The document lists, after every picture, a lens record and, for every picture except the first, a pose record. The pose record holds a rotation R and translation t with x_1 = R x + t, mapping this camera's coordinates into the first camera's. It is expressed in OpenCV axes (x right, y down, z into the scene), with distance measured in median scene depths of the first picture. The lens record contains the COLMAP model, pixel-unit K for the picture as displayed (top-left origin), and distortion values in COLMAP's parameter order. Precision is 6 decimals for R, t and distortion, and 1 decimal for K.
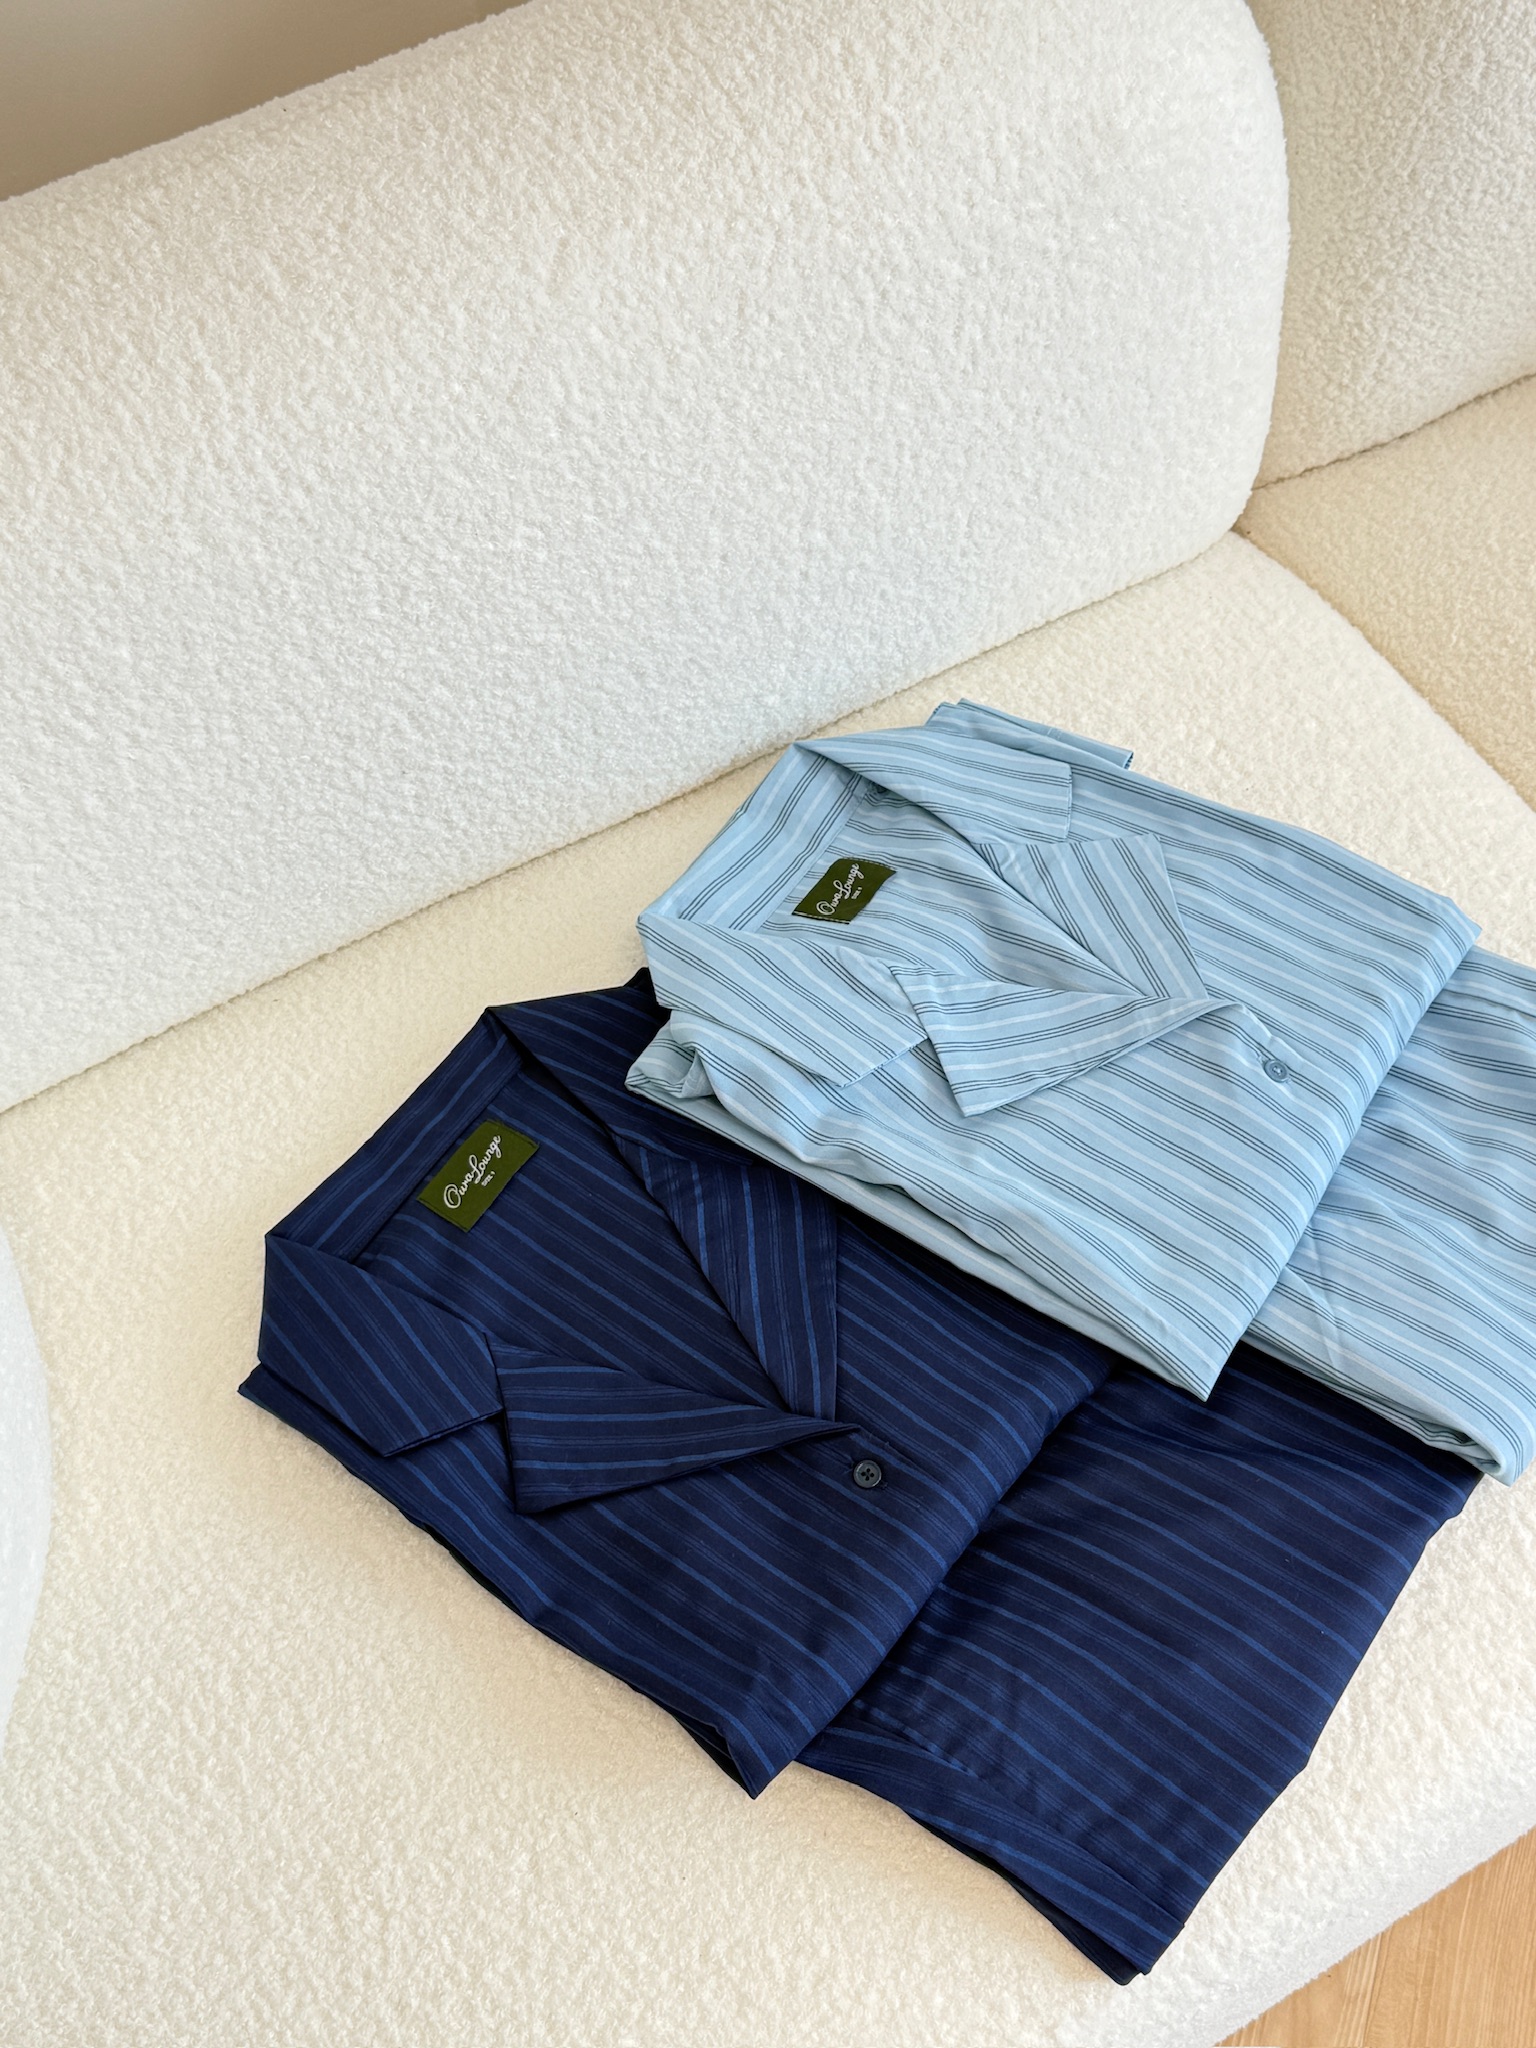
lens RADIAL K [[2647.0, 0, 768.0], [0, 2647.0, 1024.0], [0, 0, 1]] dist [0.144148, -0.366688]
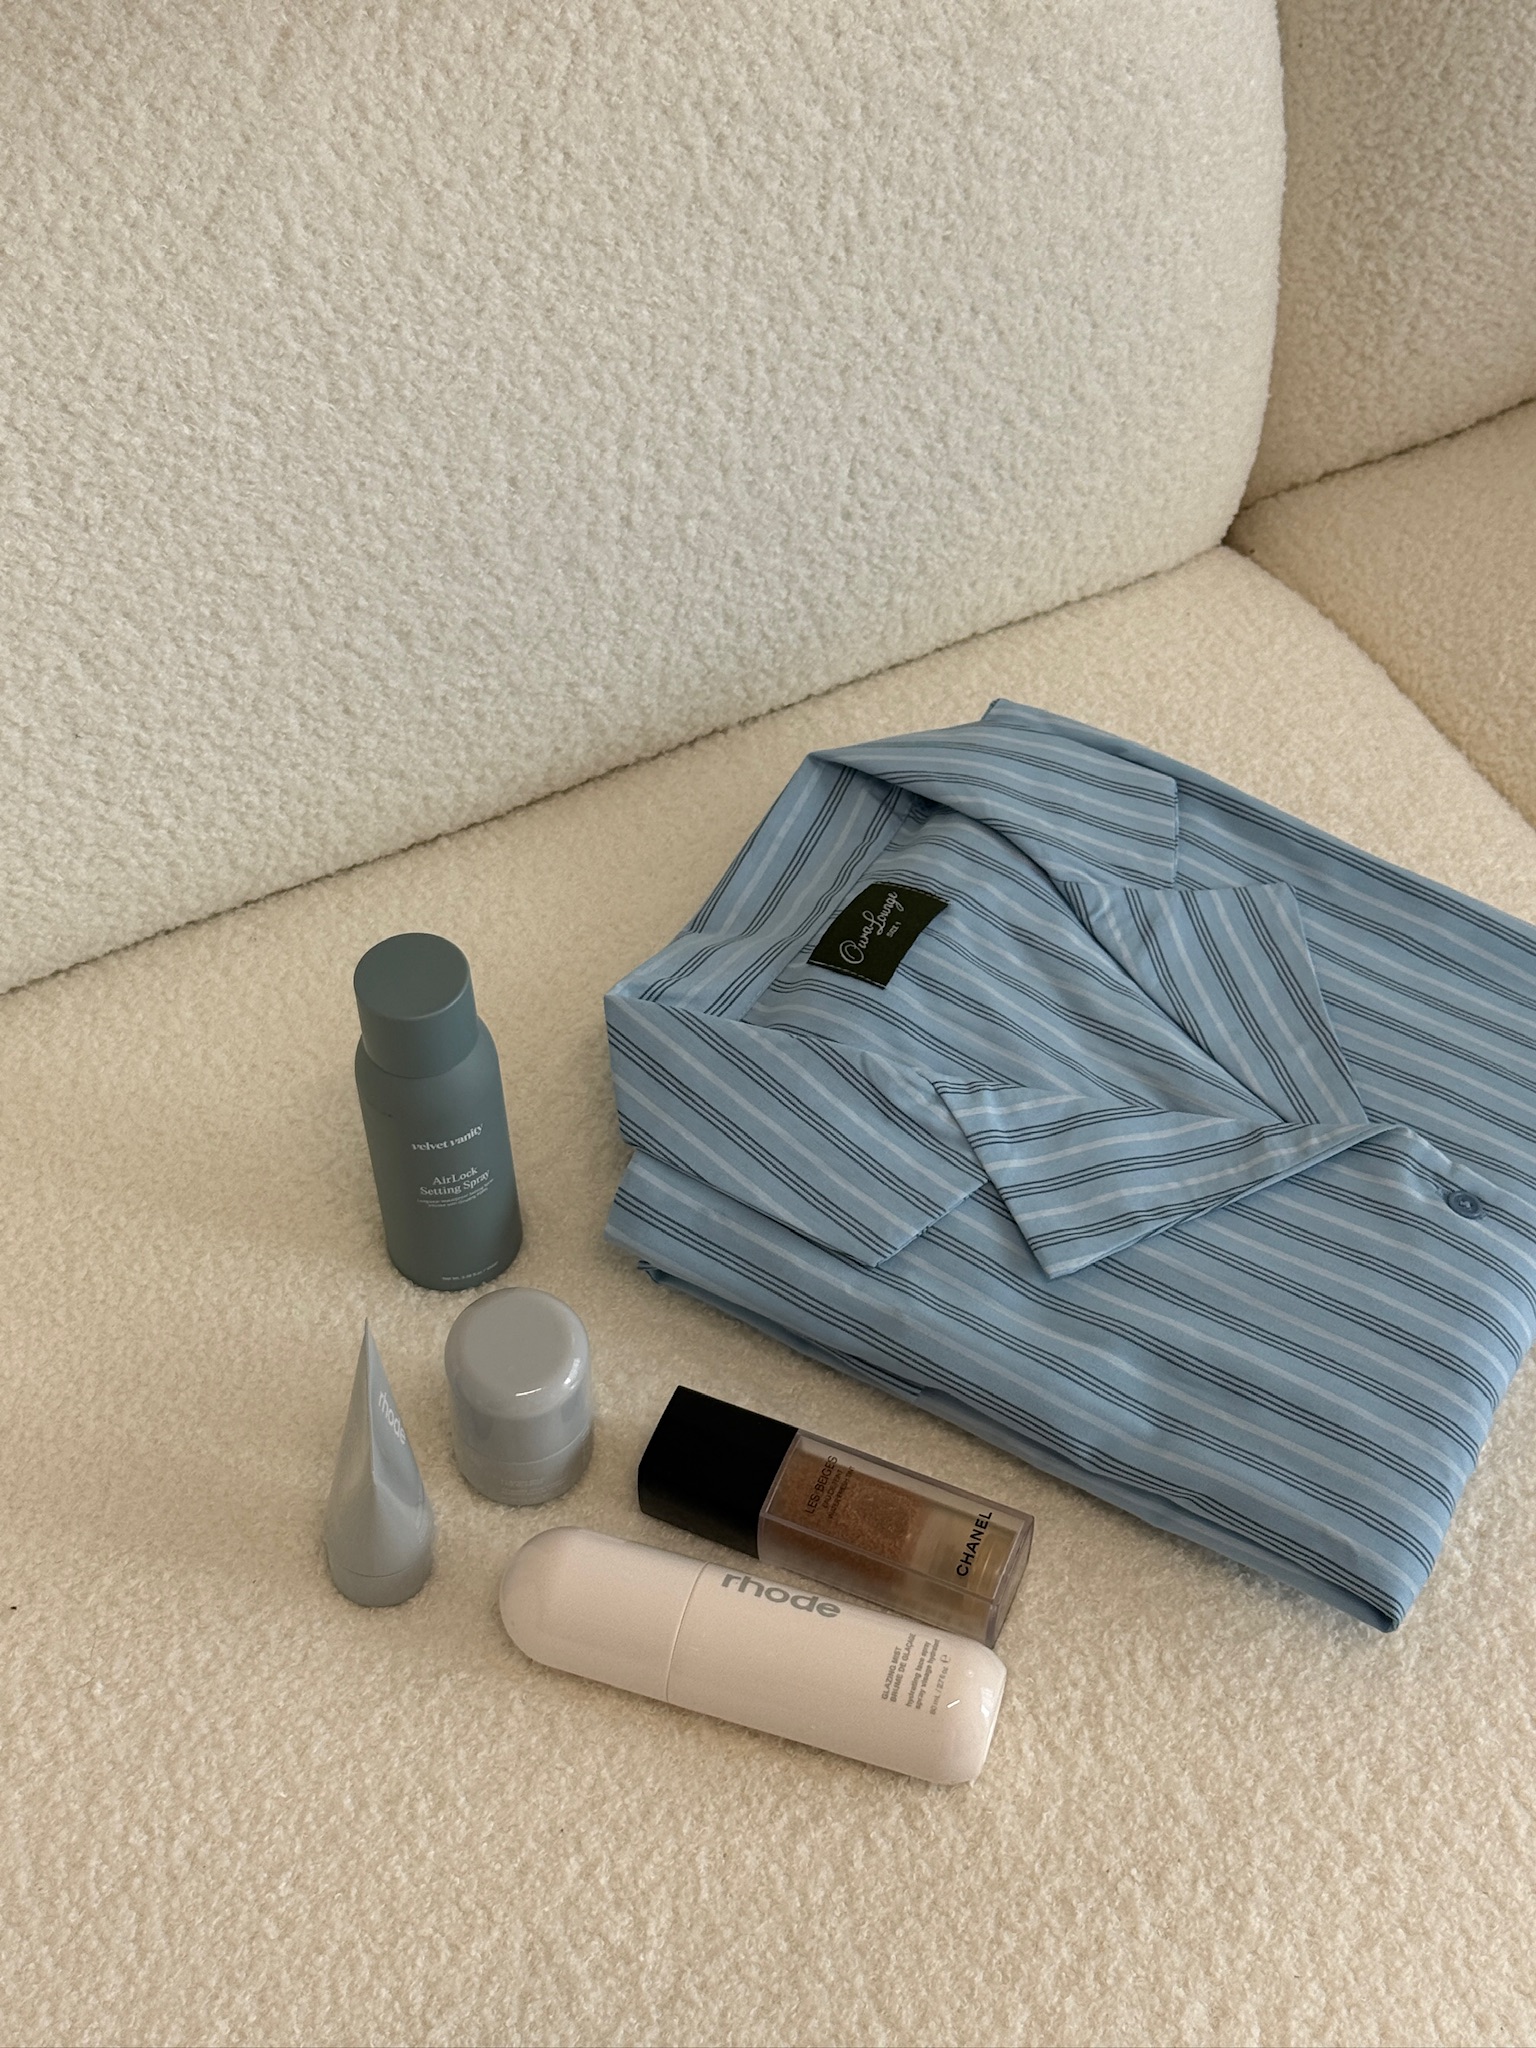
lens RADIAL K [[3172.1, 0, 757.8], [0, 3172.1, 1025.2], [0, 0, 1]] dist [0.127484, -0.283099]
pose [[0.998571, 0.042599, -0.032266, 0.091831], [-0.045723, 0.993604, -0.103248, 0.073738], [0.027661, 0.104576, 0.994132, 0.102712]]
